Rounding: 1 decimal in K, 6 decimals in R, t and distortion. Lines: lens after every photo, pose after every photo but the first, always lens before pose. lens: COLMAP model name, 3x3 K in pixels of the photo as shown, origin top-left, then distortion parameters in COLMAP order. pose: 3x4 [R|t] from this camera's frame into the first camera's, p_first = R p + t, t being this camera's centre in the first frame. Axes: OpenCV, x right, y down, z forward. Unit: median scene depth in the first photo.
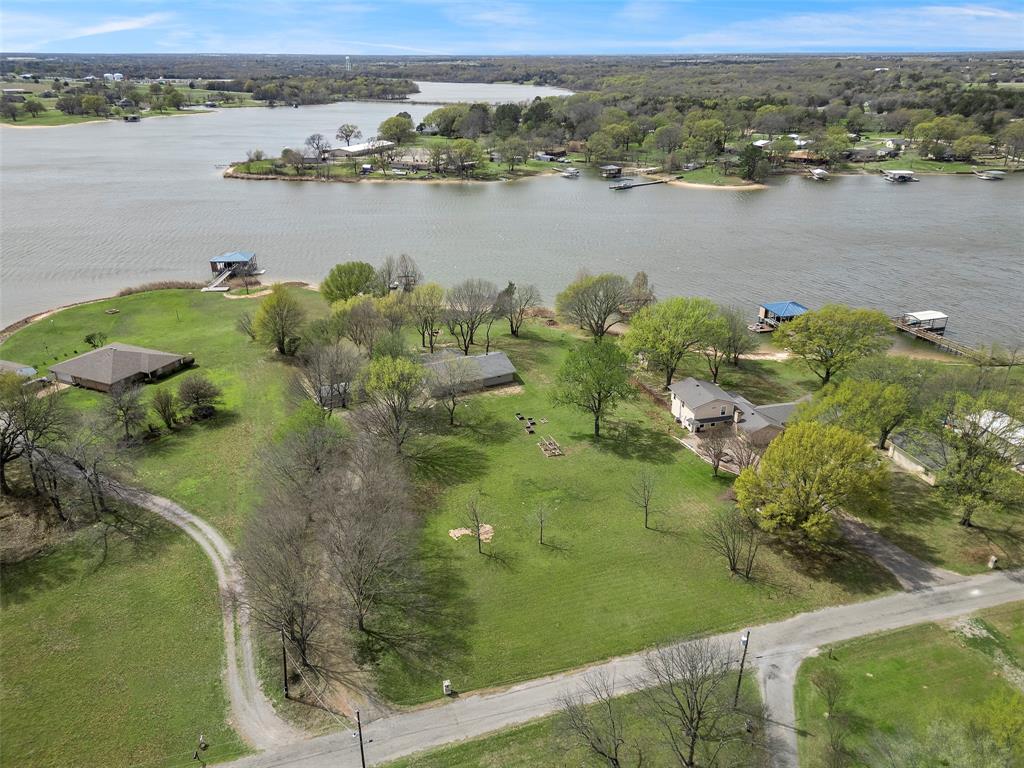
lens RADIAL K [[722.2, 0, 512.0], [0, 722.2, 384.0], [0, 0, 1]] dist [0.070219, -0.061046]
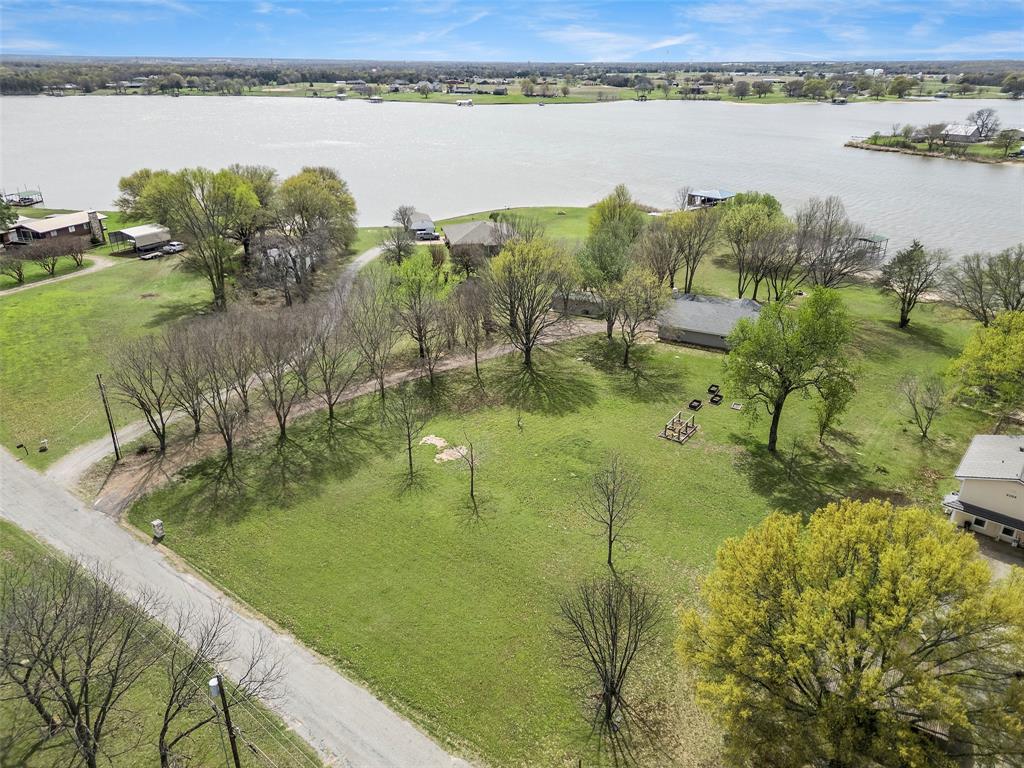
lens RADIAL K [[722.2, 0, 512.0], [0, 722.2, 384.0], [0, 0, 1]] dist [0.070219, -0.061046]
pose [[0.586870, 0.330207, -0.739288, 0.551680], [-0.341019, 0.928931, 0.144200, 0.010052], [0.734363, 0.167485, 0.657769, 0.574592]]
